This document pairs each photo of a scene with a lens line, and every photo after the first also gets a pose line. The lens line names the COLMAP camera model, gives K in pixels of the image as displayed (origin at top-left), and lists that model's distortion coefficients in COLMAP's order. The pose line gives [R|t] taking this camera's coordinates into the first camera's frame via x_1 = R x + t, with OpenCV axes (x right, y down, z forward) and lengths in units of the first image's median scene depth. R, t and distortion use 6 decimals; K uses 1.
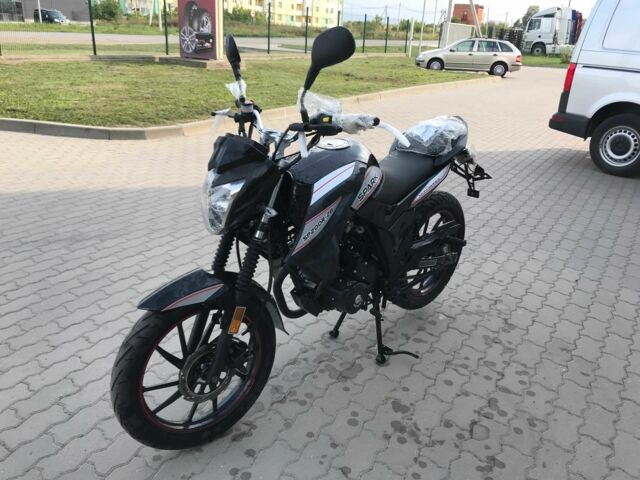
lens RADIAL K [[529.9, 0, 320.3], [0, 529.9, 242.9], [0, 0, 1]] dist [0.015386, -0.012911]
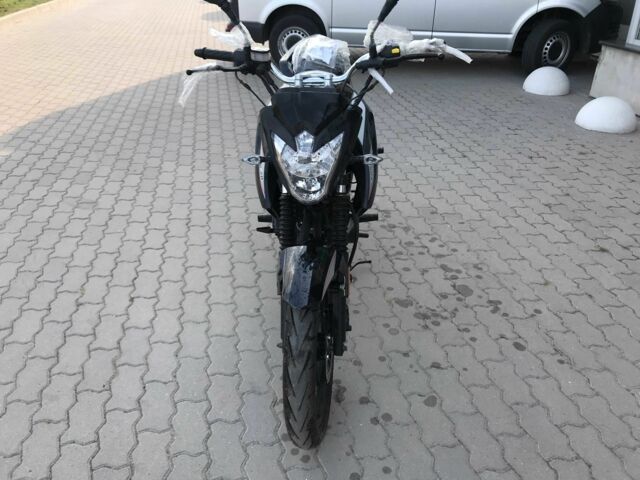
lens RADIAL K [[529.9, 0, 317.6], [0, 529.9, 239.6], [0, 0, 1]] dist [0.015386, -0.012911]
pose [[0.723831, -0.367661, 0.583861, -0.614169], [0.283590, 0.929952, 0.234021, -0.137304], [-0.629004, -0.003815, 0.777393, 0.248900]]
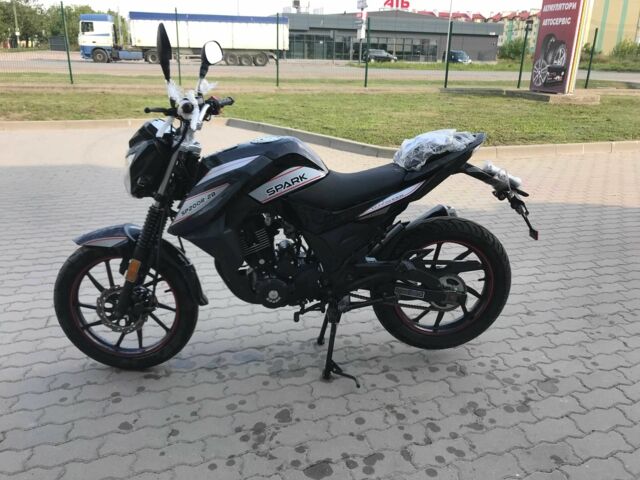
lens RADIAL K [[529.9, 0, 314.1], [0, 529.9, 239.2], [0, 0, 1]] dist [0.015386, -0.012911]
pose [[0.755862, 0.183666, -0.628442, 0.762536], [-0.228116, 0.973581, 0.010167, -0.024704], [0.613707, 0.135672, 0.777790, 0.252383]]
